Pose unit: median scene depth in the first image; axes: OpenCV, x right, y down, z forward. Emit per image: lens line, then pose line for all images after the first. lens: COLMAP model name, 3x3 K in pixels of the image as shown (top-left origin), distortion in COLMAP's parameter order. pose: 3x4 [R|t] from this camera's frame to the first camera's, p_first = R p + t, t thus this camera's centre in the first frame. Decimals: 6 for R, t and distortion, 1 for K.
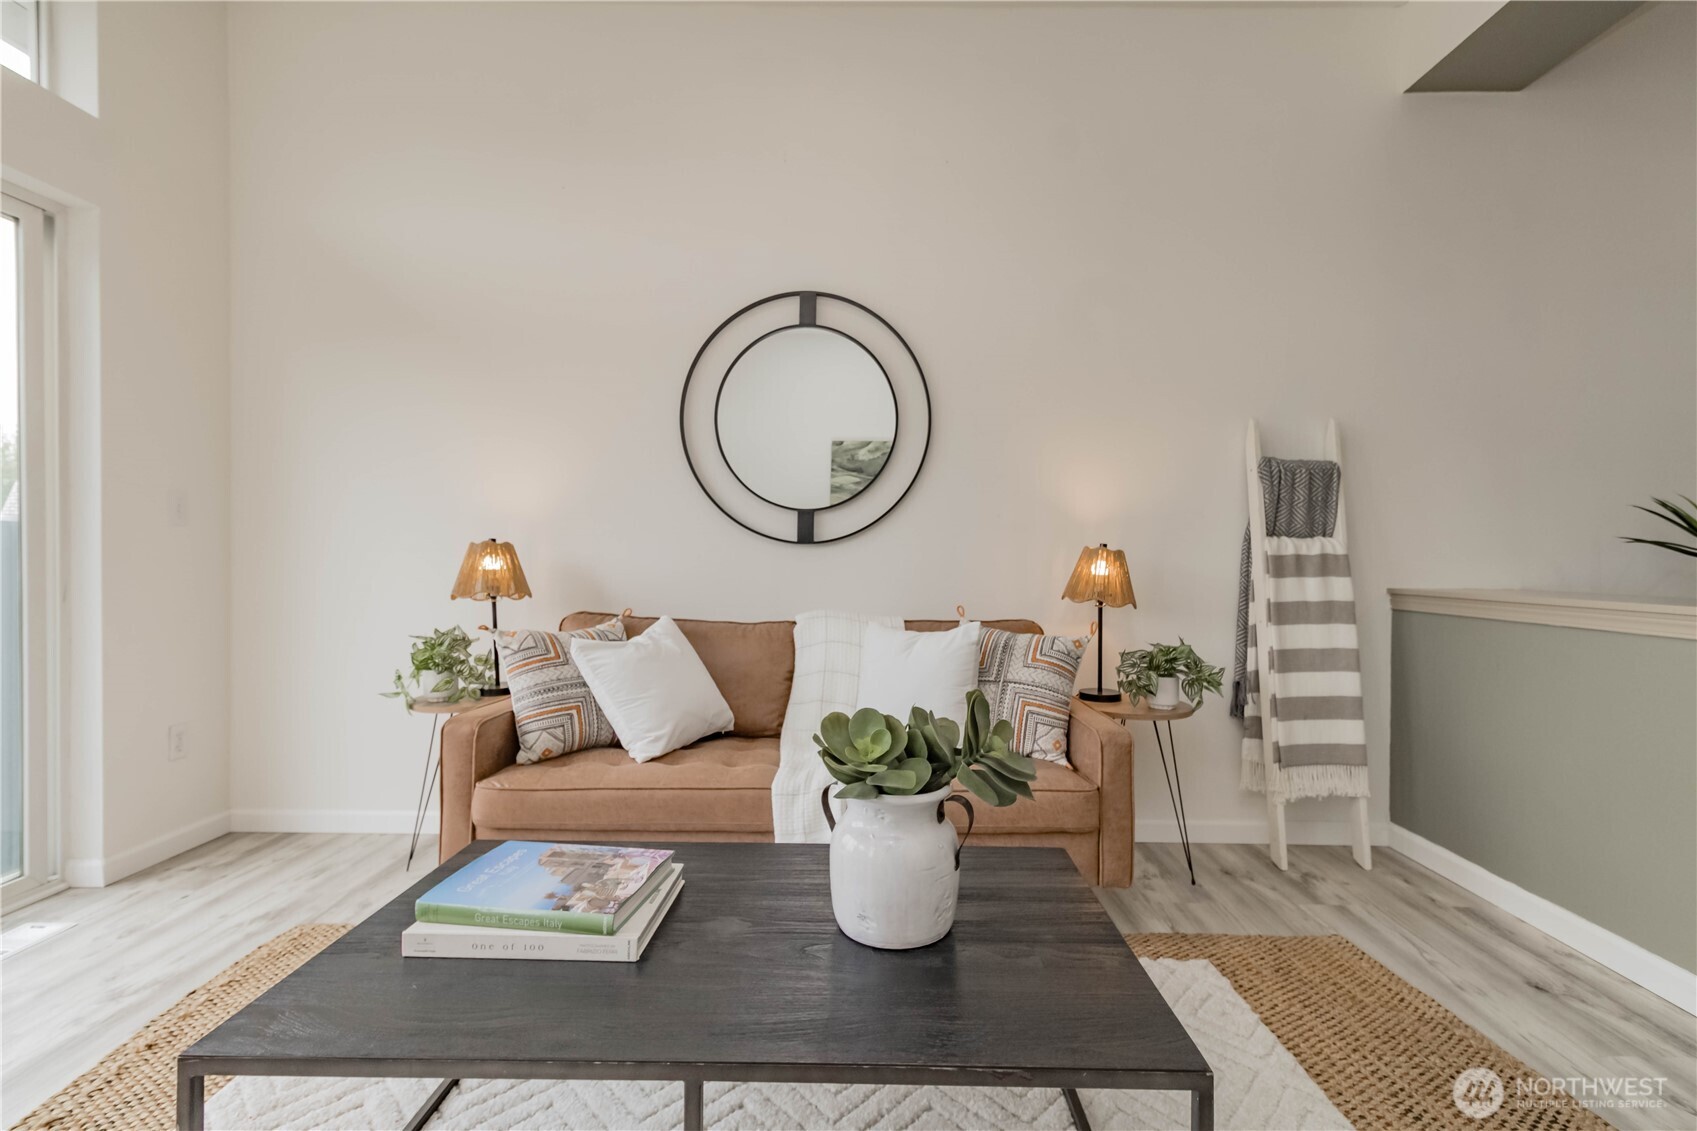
lens RADIAL K [[789.3, 0, 854.4], [0, 789.3, 590.2], [0, 0, 1]] dist [-0.001069, -0.000219]
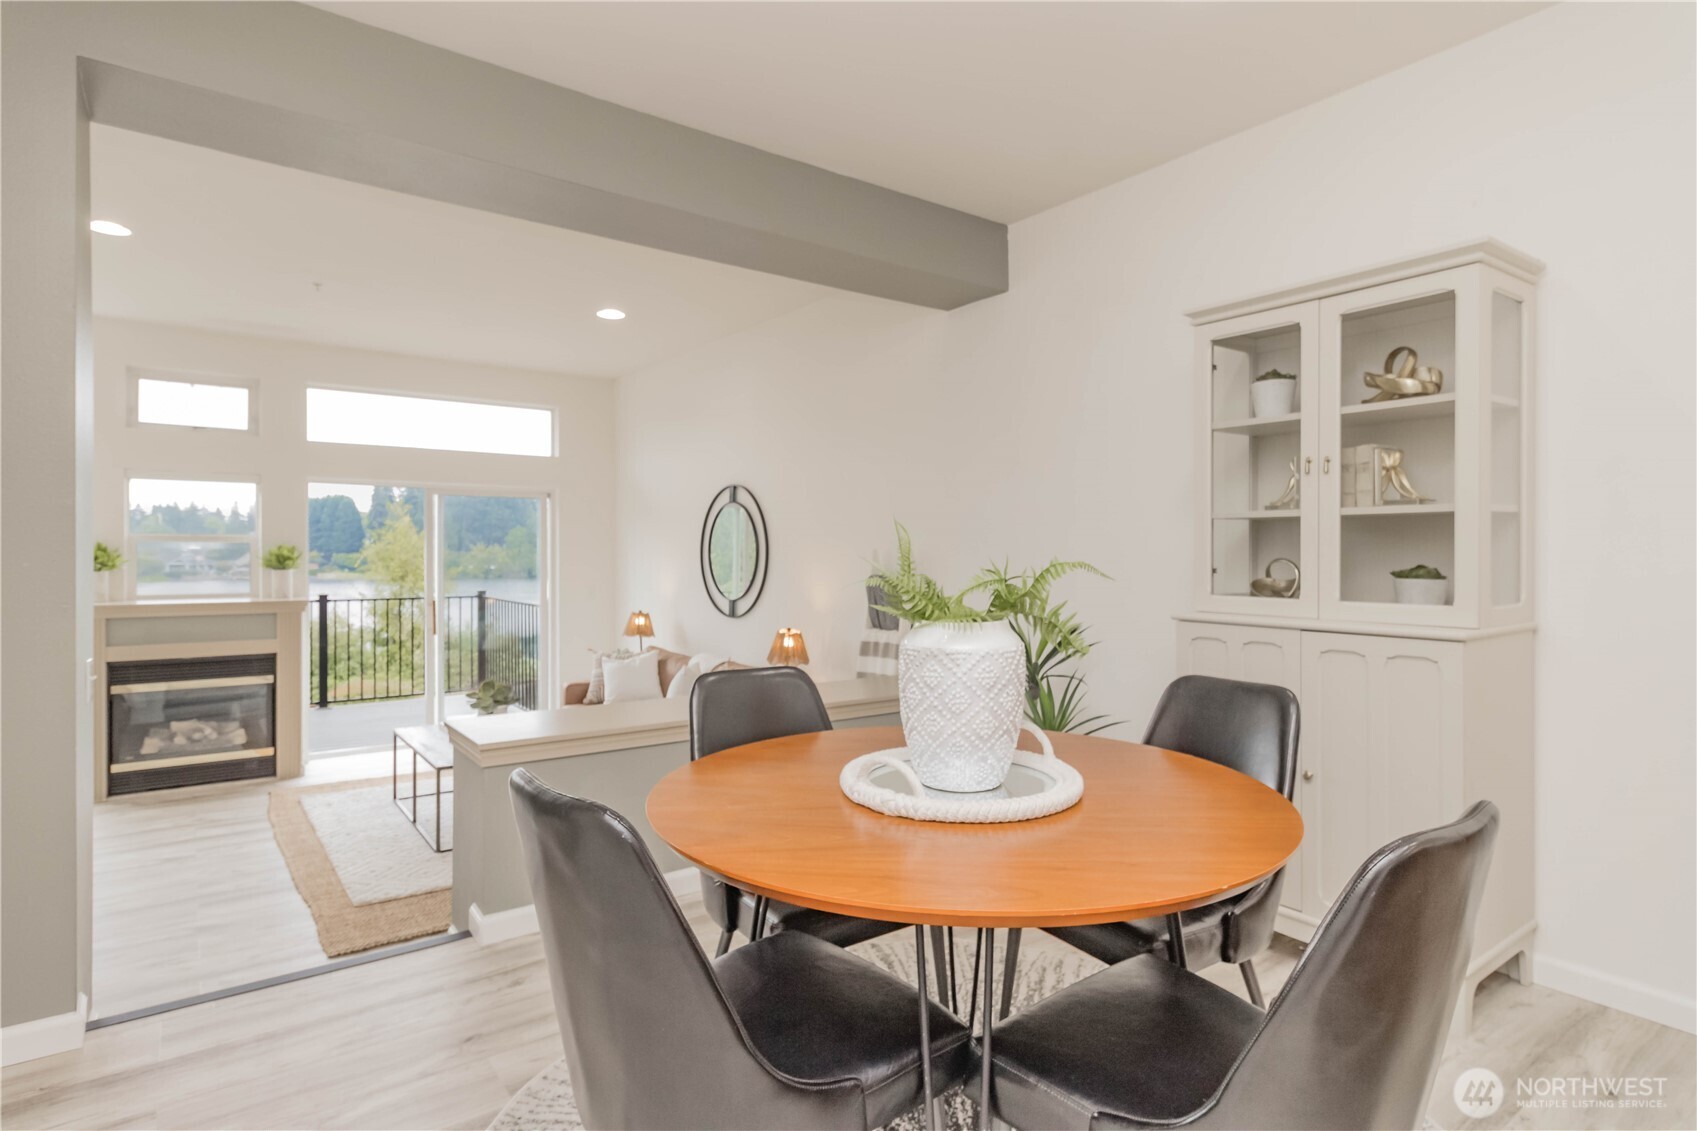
lens RADIAL K [[891.7, 0, 854.2], [0, 891.7, 561.7], [0, 0, 1]] dist [0.004601, 0.000692]
pose [[0.608401, 0.000766, -0.793630, 1.849351], [-0.023434, 0.999581, -0.016999, -0.164334], [0.793284, 0.028940, 0.608164, -0.080414]]
